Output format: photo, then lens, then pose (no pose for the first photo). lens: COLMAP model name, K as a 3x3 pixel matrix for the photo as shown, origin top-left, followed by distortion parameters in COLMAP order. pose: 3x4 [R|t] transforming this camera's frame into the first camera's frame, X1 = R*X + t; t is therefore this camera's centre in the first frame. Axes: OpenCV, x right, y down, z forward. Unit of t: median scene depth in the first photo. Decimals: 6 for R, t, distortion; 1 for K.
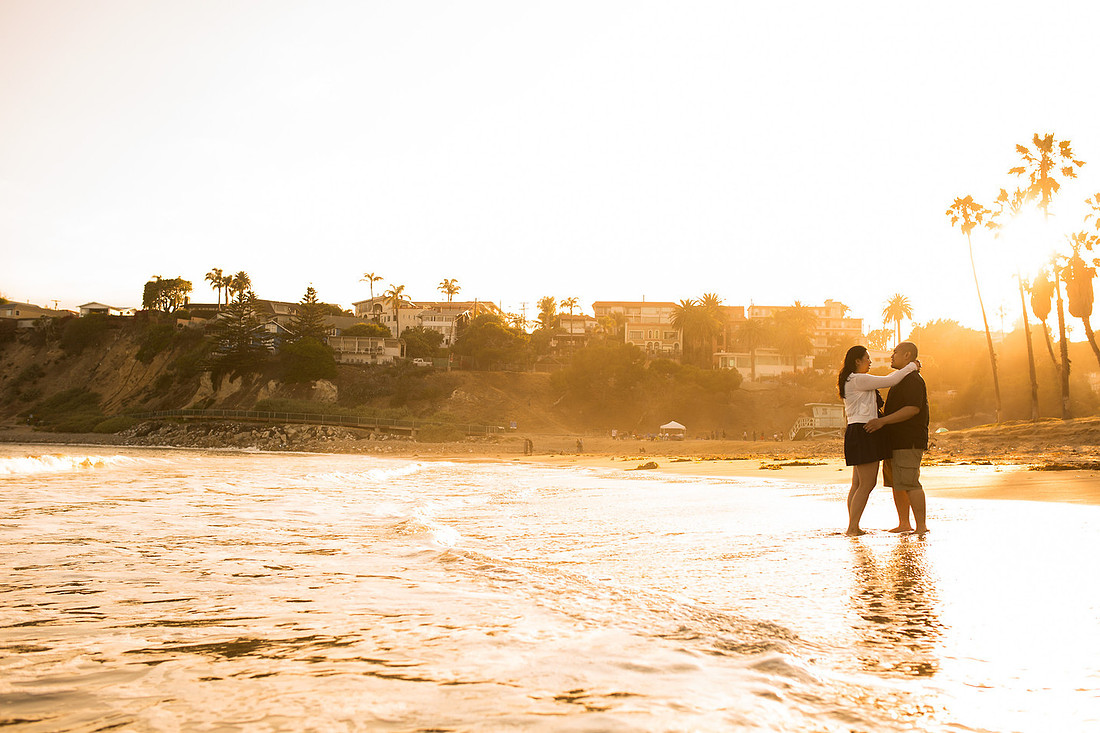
lens RADIAL K [[1141.0, 0, 550.0], [0, 1141.0, 366.5], [0, 0, 1]] dist [0.007350, 0.005100]
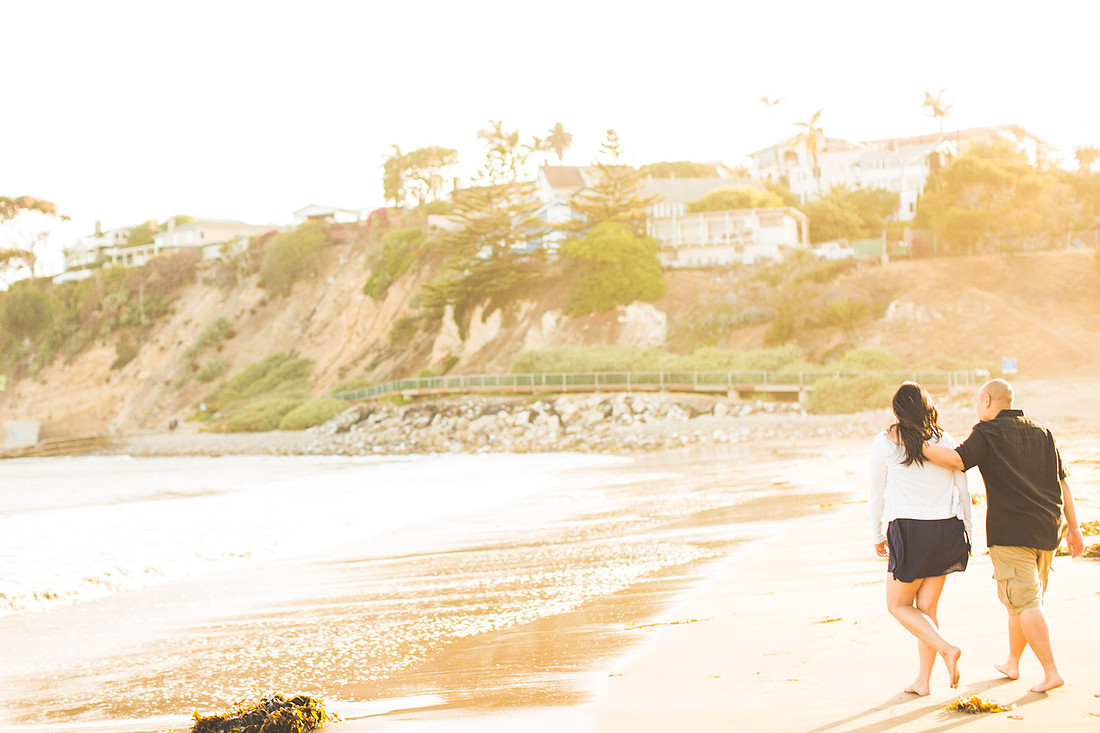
lens RADIAL K [[1775.1, 0, 550.0], [0, 1775.1, 366.5], [0, 0, 1]] dist [-0.186964, 0.039791]
pose [[0.917580, -0.071985, -0.390980, 0.069166], [0.091975, 0.995227, 0.032620, 0.009596], [0.386766, -0.065892, 0.919821, 0.233362]]
